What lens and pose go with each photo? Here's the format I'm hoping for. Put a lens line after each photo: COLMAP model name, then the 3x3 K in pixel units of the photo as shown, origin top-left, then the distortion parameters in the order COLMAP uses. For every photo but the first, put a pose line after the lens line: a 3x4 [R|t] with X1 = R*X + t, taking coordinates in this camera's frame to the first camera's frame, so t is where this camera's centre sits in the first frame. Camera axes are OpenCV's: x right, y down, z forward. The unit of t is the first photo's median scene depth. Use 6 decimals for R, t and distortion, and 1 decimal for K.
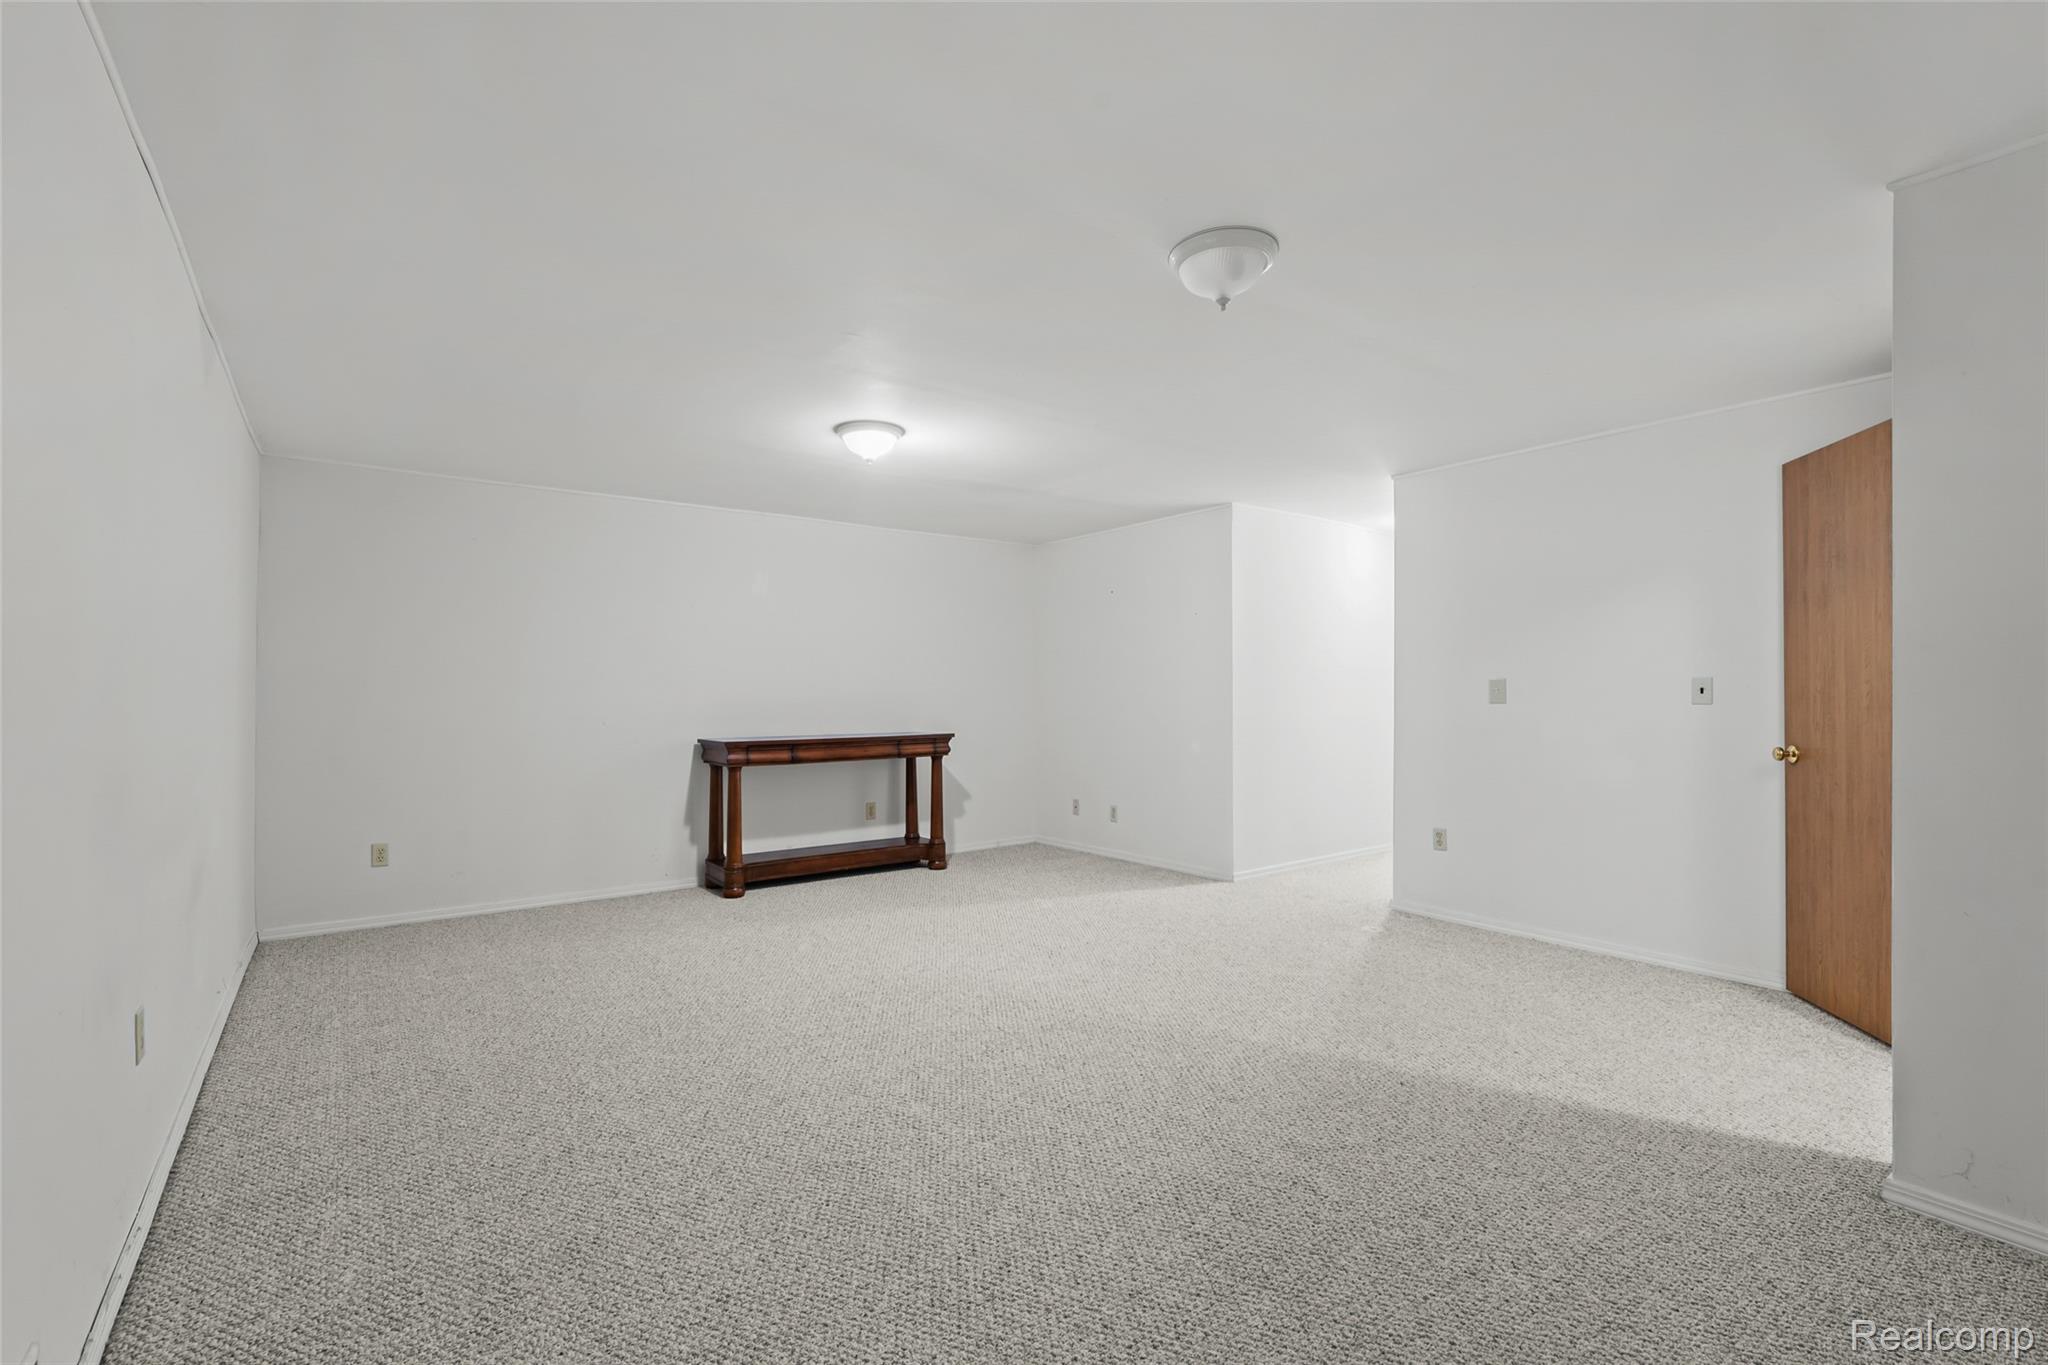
lens RADIAL K [[904.0, 0, 1021.3], [0, 904.0, 687.8], [0, 0, 1]] dist [-0.009286, 0.002596]
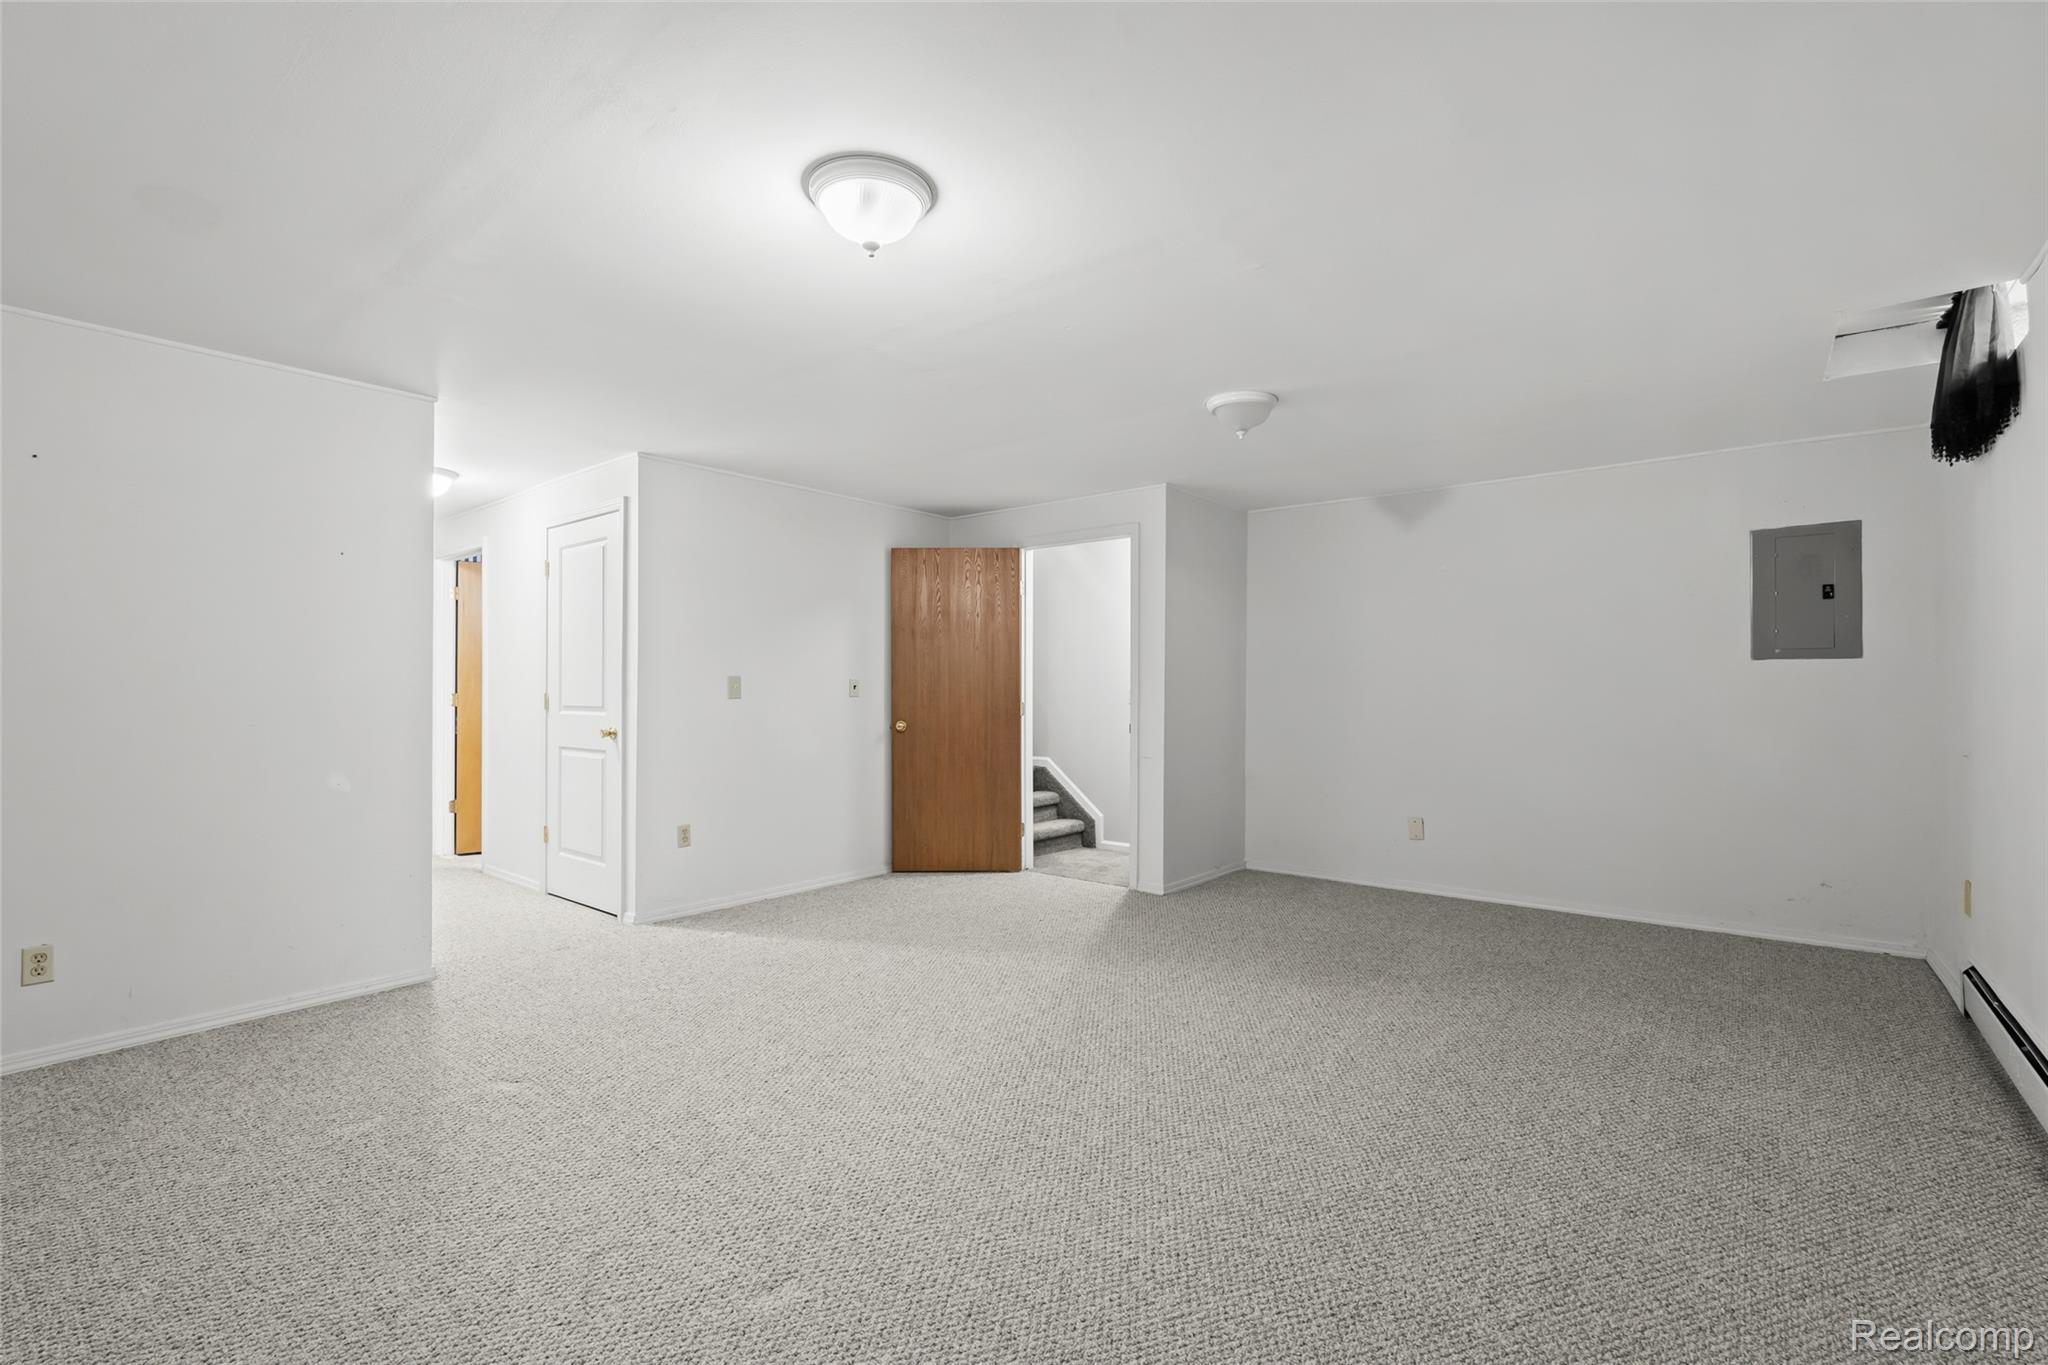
lens RADIAL K [[904.0, 0, 1021.2], [0, 904.0, 682.4], [0, 0, 1]] dist [-0.009286, 0.002596]
pose [[-0.236465, 0.003069, 0.971635, -0.728616], [-0.003579, 0.999985, -0.004029, 0.001072], [-0.971634, -0.004430, -0.236450, 1.070718]]
